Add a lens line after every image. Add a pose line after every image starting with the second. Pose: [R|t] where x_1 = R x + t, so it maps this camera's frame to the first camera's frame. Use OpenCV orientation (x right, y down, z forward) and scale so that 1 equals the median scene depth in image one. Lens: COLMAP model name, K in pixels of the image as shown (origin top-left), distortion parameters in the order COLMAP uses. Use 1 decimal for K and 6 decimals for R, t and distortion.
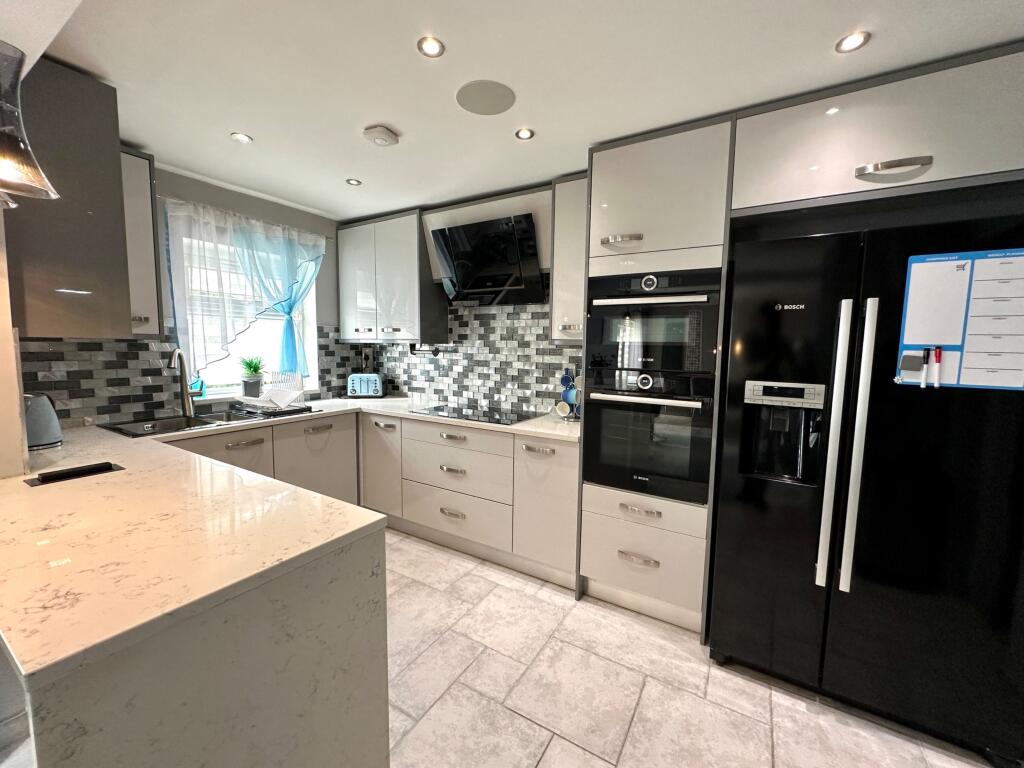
lens RADIAL K [[411.9, 0, 512.0], [0, 411.9, 382.4], [0, 0, 1]] dist [-0.001568, 0.000447]
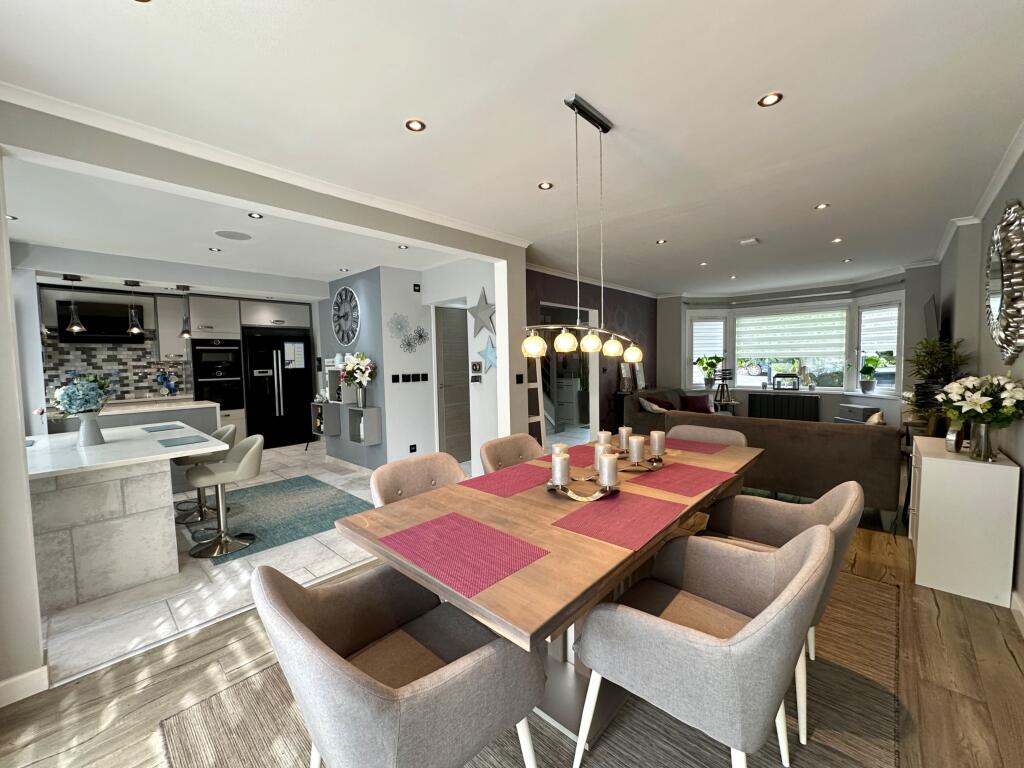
lens RADIAL K [[411.9, 0, 512.0], [0, 411.9, 382.4], [0, 0, 1]] dist [-0.001568, 0.000447]
pose [[0.206999, -0.070490, 0.975798, -1.446638], [0.110528, 0.992700, 0.048264, 0.101667], [-0.972078, 0.097862, 0.213279, -1.159265]]
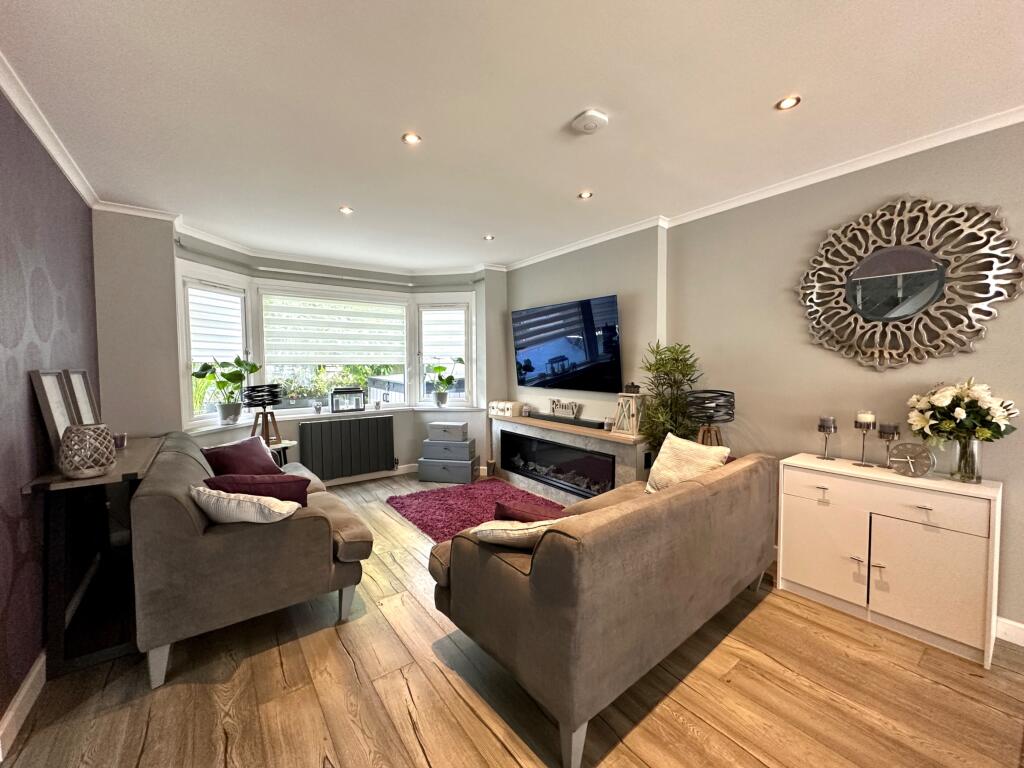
lens RADIAL K [[411.9, 0, 512.0], [0, 411.9, 382.4], [0, 0, 1]] dist [-0.001568, 0.000447]
pose [[-0.923719, -0.027358, 0.382092, -0.150519], [0.028836, 0.989651, 0.140570, 0.108714], [-0.381983, 0.140865, -0.913371, -0.977935]]
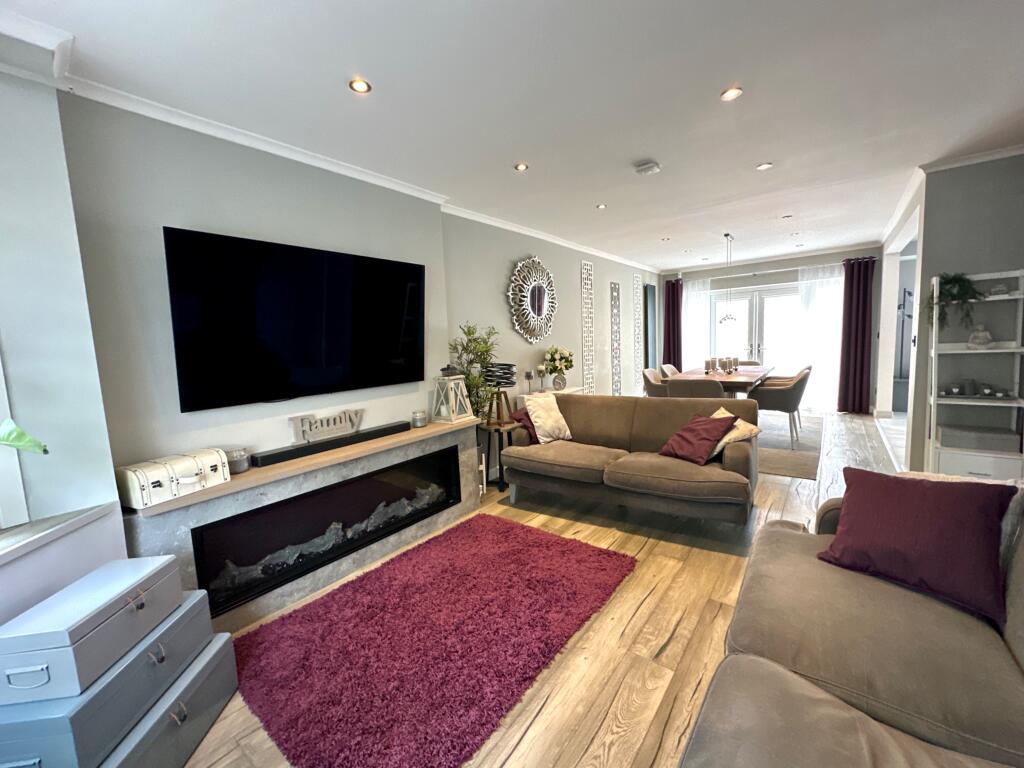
lens RADIAL K [[411.9, 0, 512.0], [0, 411.9, 382.4], [0, 0, 1]] dist [-0.001568, 0.000447]
pose [[-0.120958, 0.096061, -0.987999, 0.974291], [-0.046832, 0.993646, 0.102343, 0.201778], [0.991552, 0.058649, -0.115691, -1.813266]]
